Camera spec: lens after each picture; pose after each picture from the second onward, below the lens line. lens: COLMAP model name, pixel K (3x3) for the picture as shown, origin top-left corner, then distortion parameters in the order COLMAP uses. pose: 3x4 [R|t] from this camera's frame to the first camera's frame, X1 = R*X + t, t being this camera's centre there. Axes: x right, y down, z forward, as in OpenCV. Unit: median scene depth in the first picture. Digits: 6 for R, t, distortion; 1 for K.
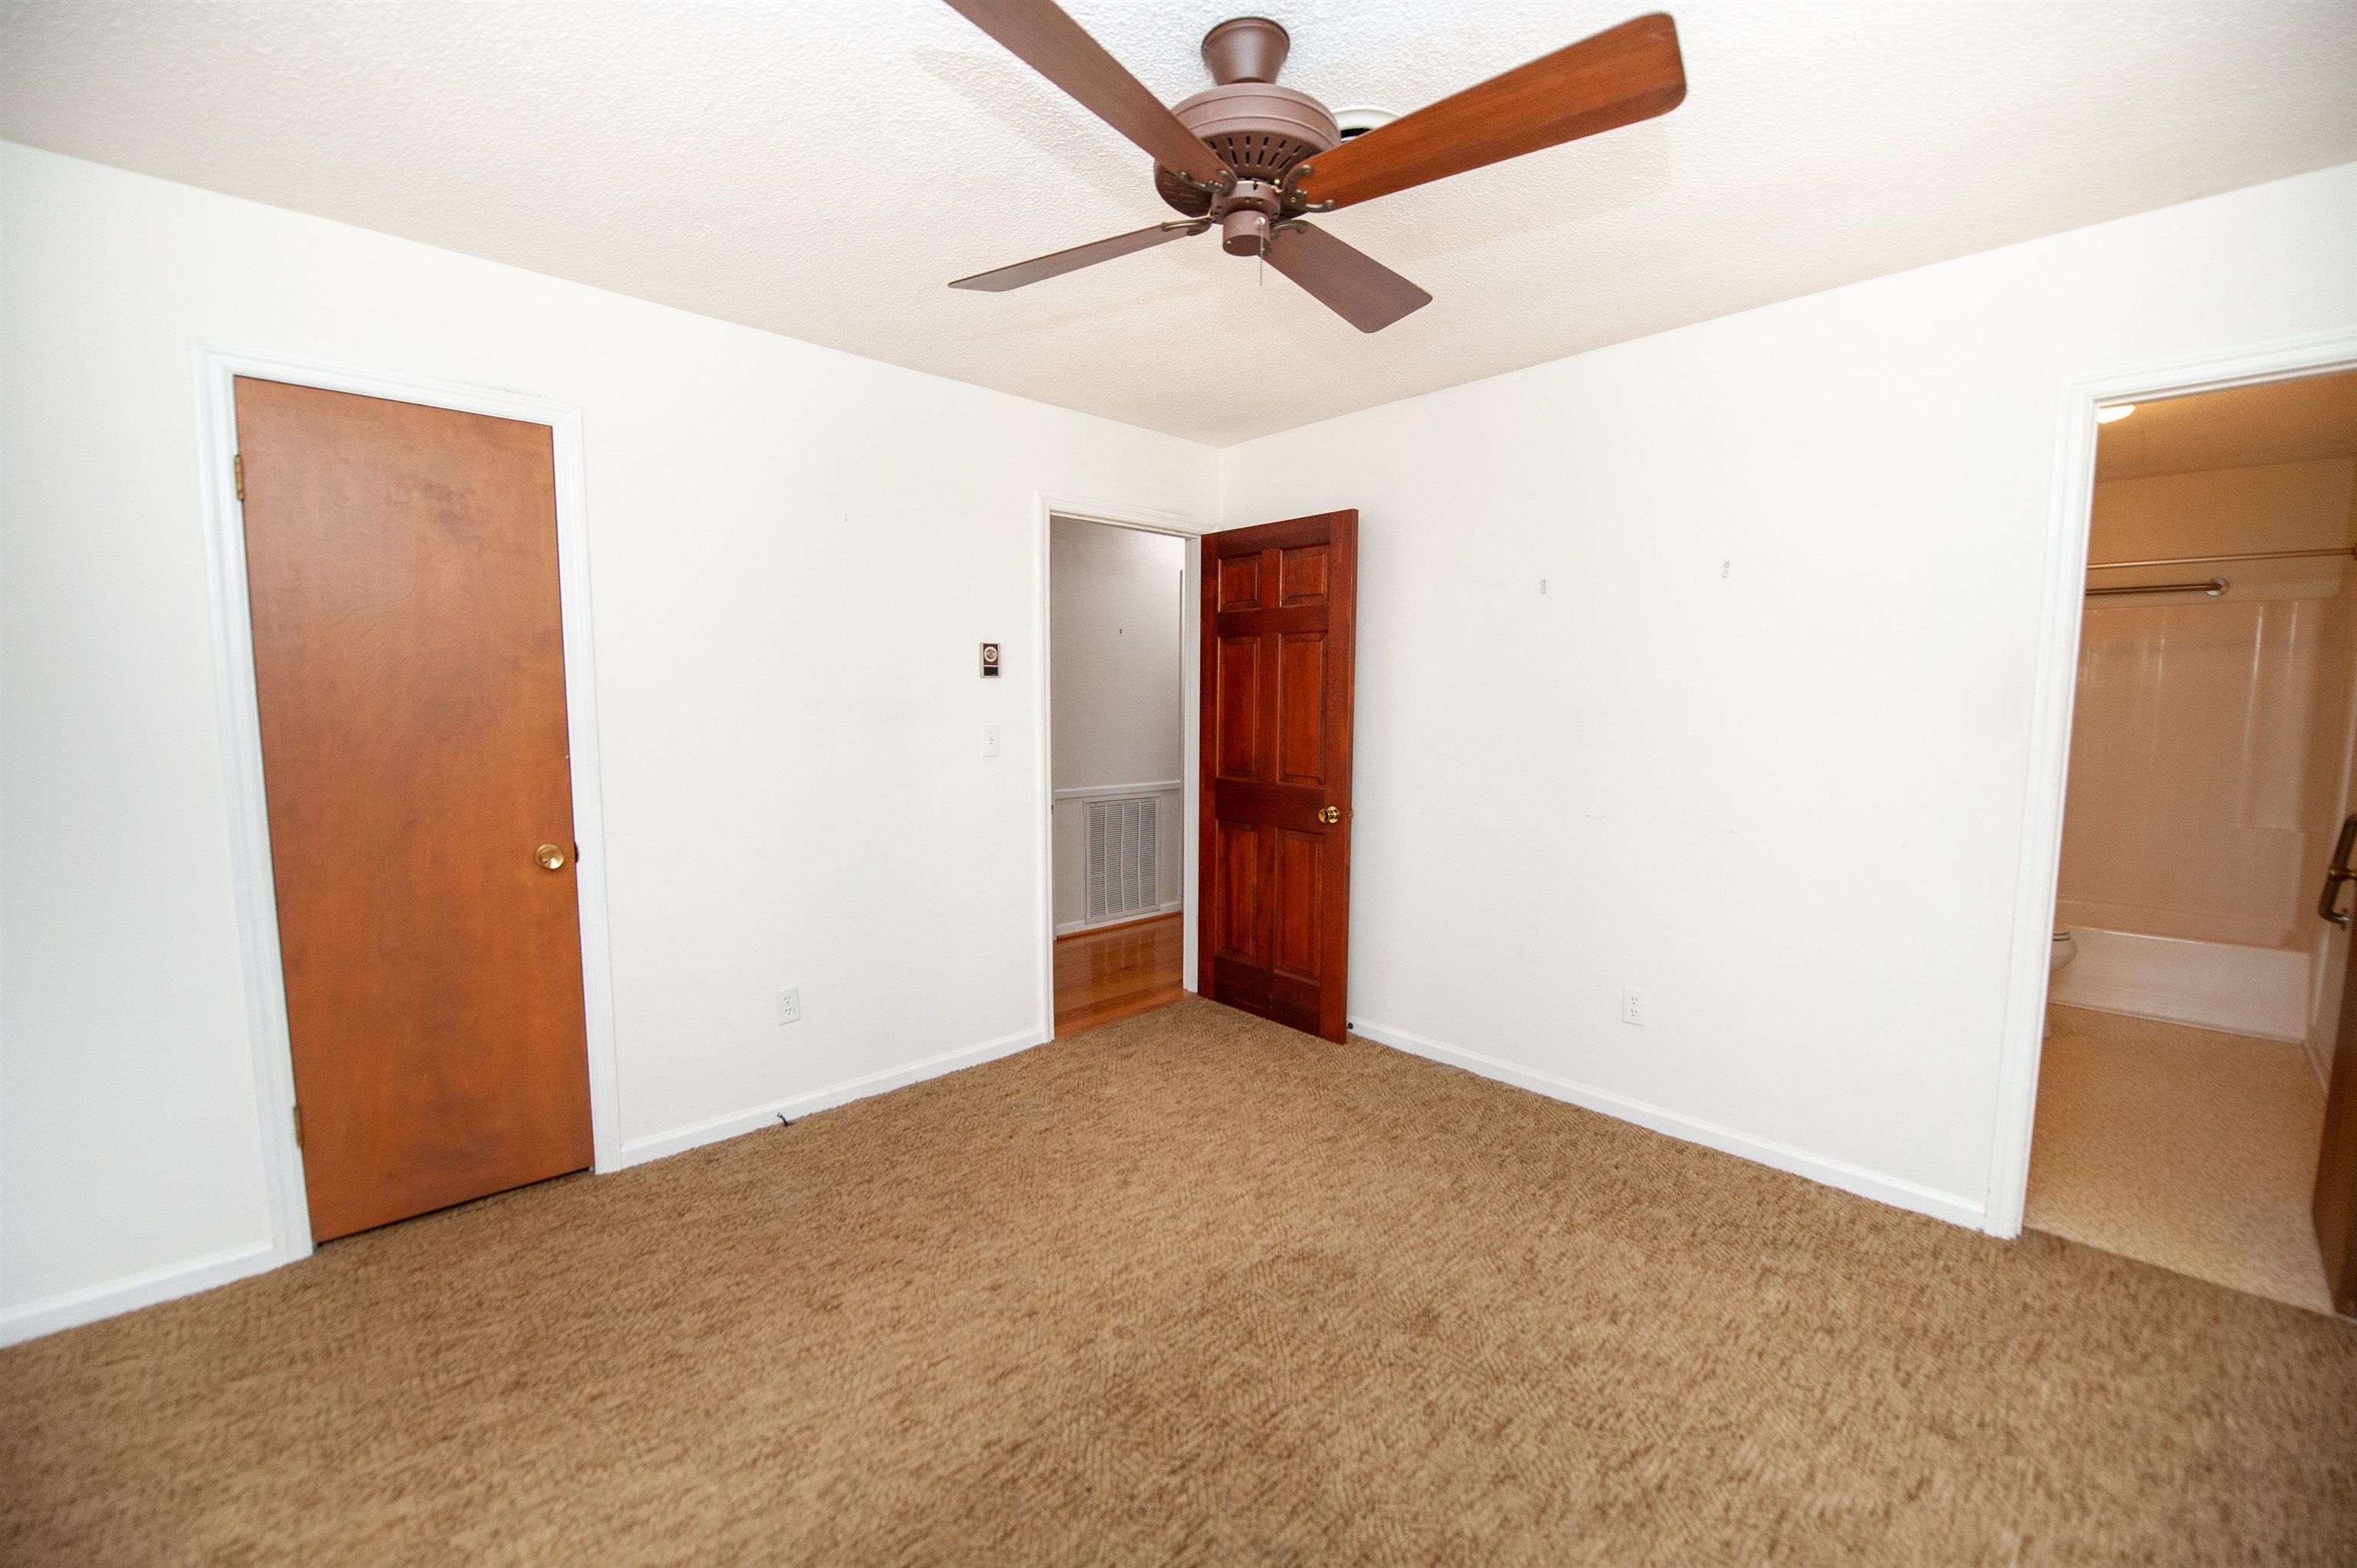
lens RADIAL K [[945.7, 0, 1187.4], [0, 945.7, 790.4], [0, 0, 1]] dist [-0.016360, -0.004522]
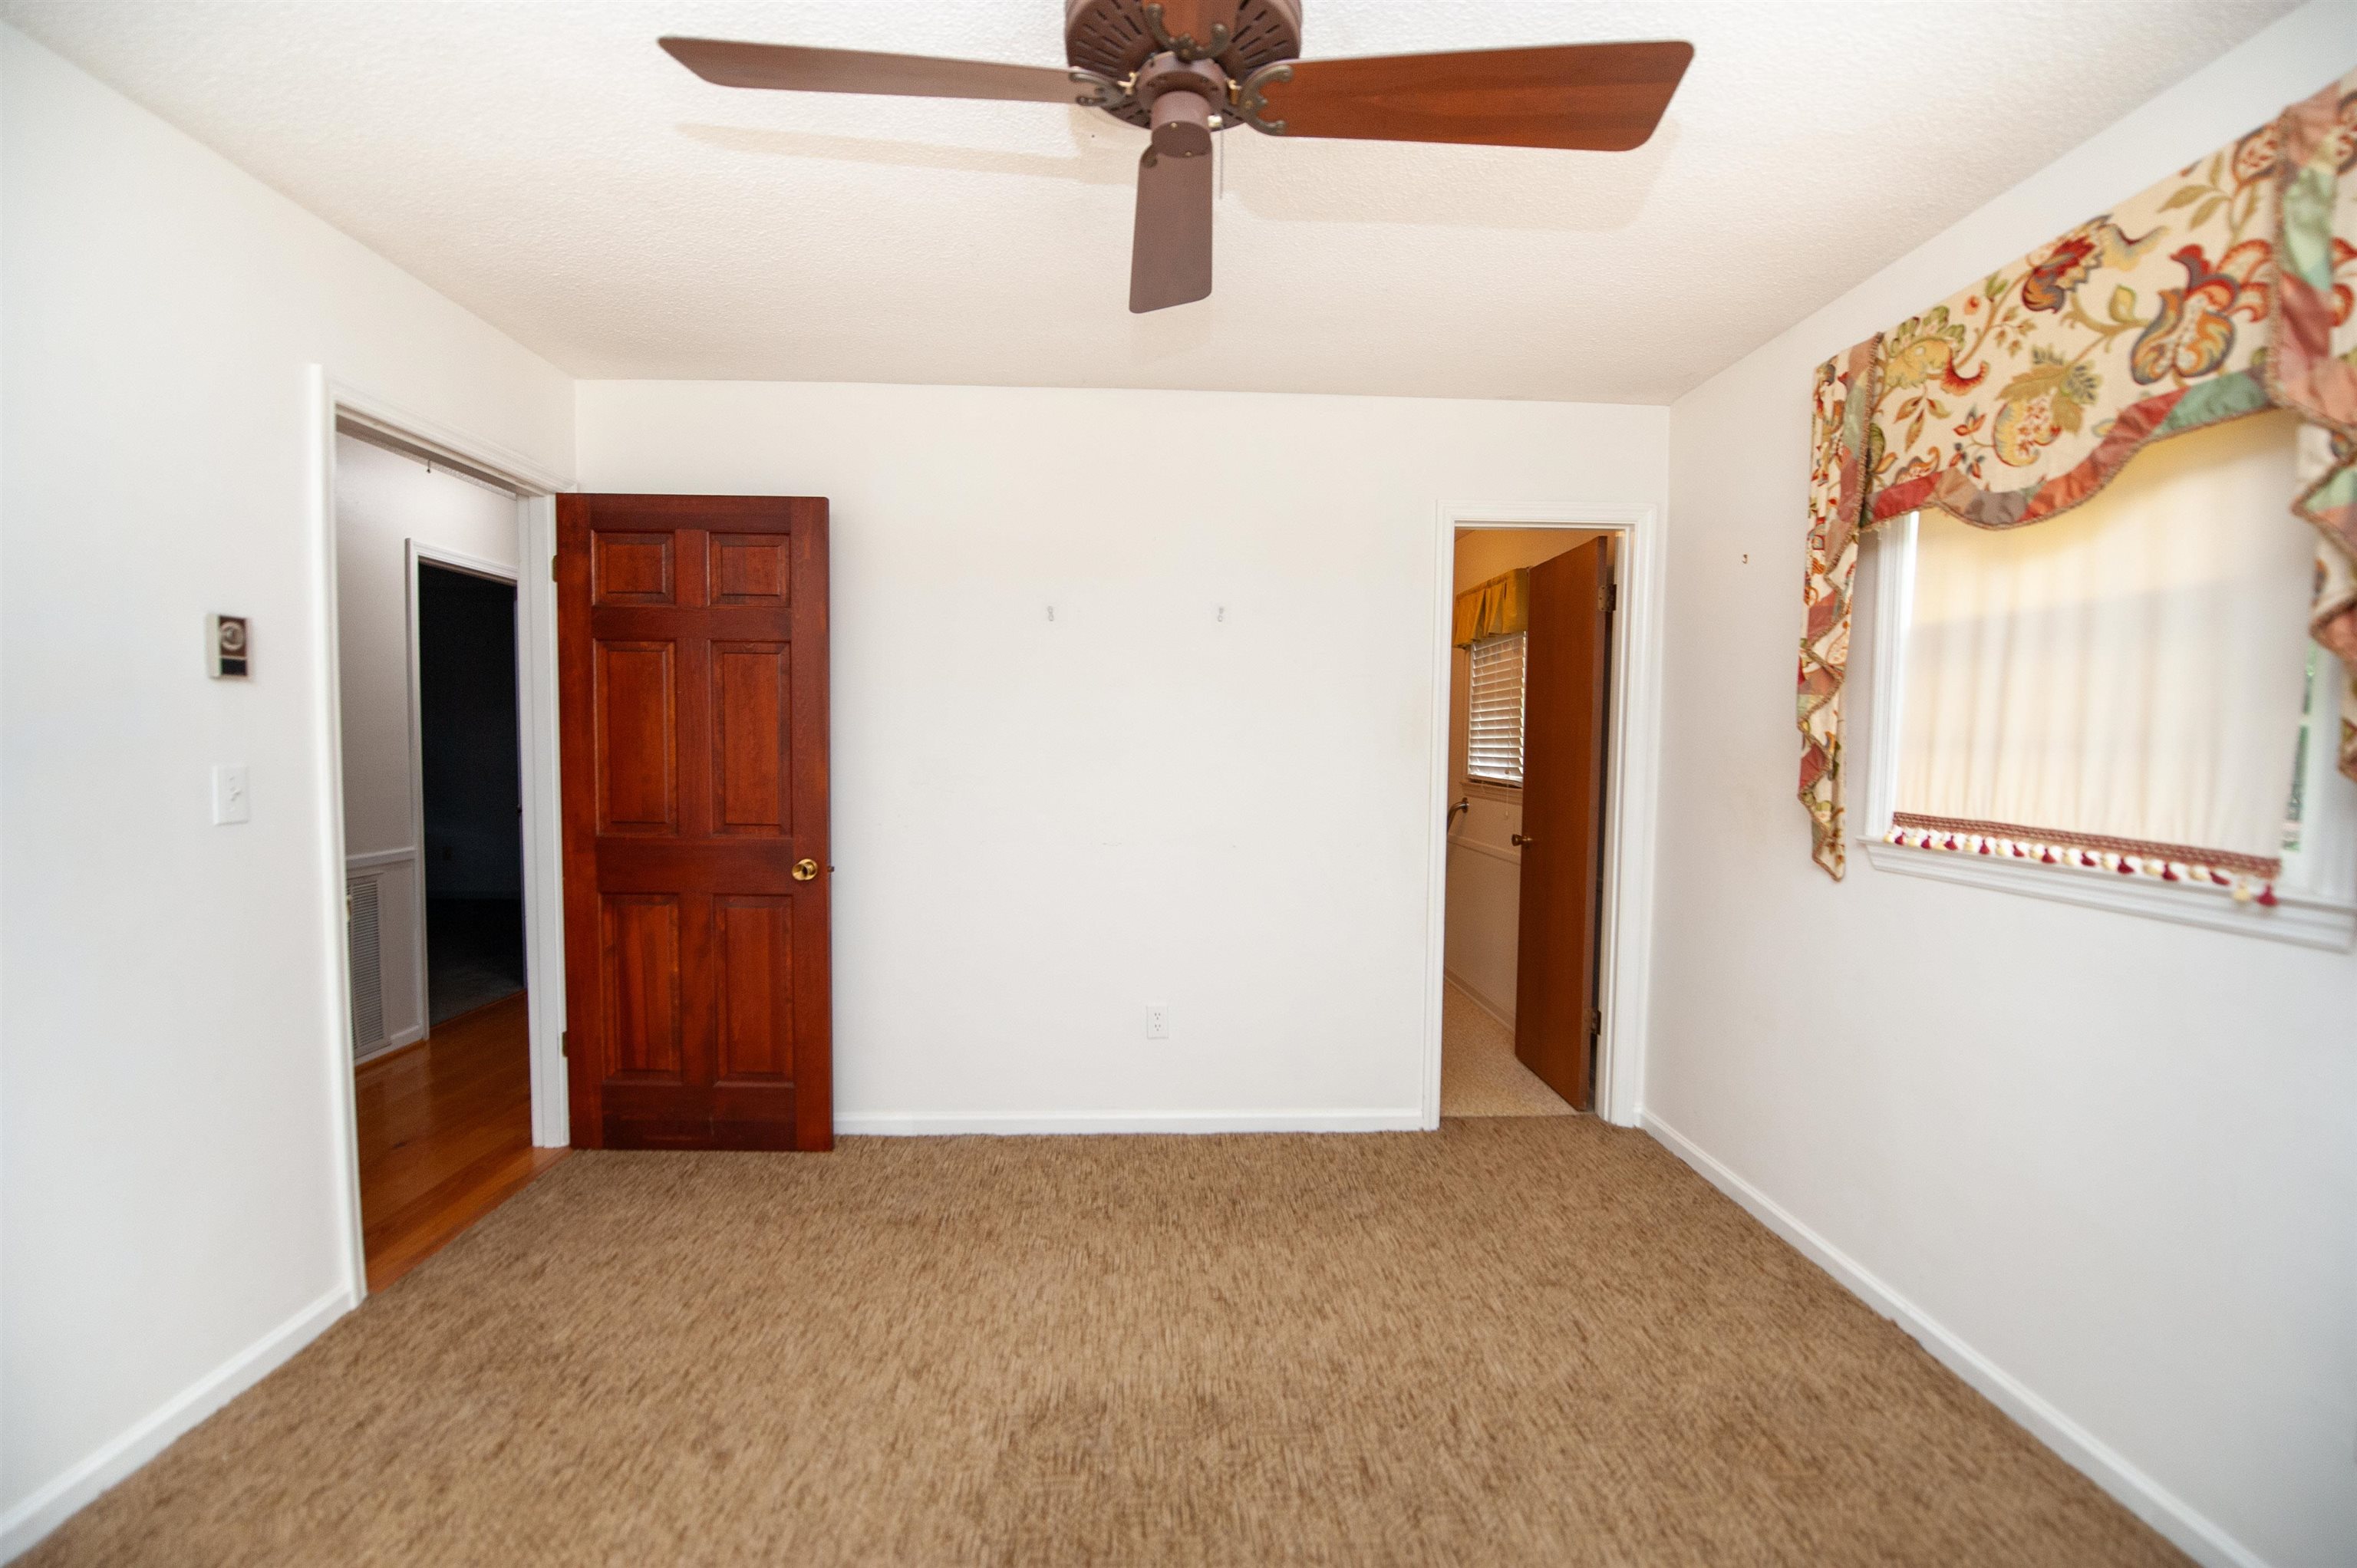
lens RADIAL K [[945.7, 0, 1187.4], [0, 945.7, 790.4], [0, 0, 1]] dist [-0.016360, -0.004522]
pose [[0.654139, -0.037544, 0.755442, -0.261076], [0.067126, 0.997708, -0.008540, -0.014203], [-0.753390, 0.056296, 0.655160, 0.245883]]
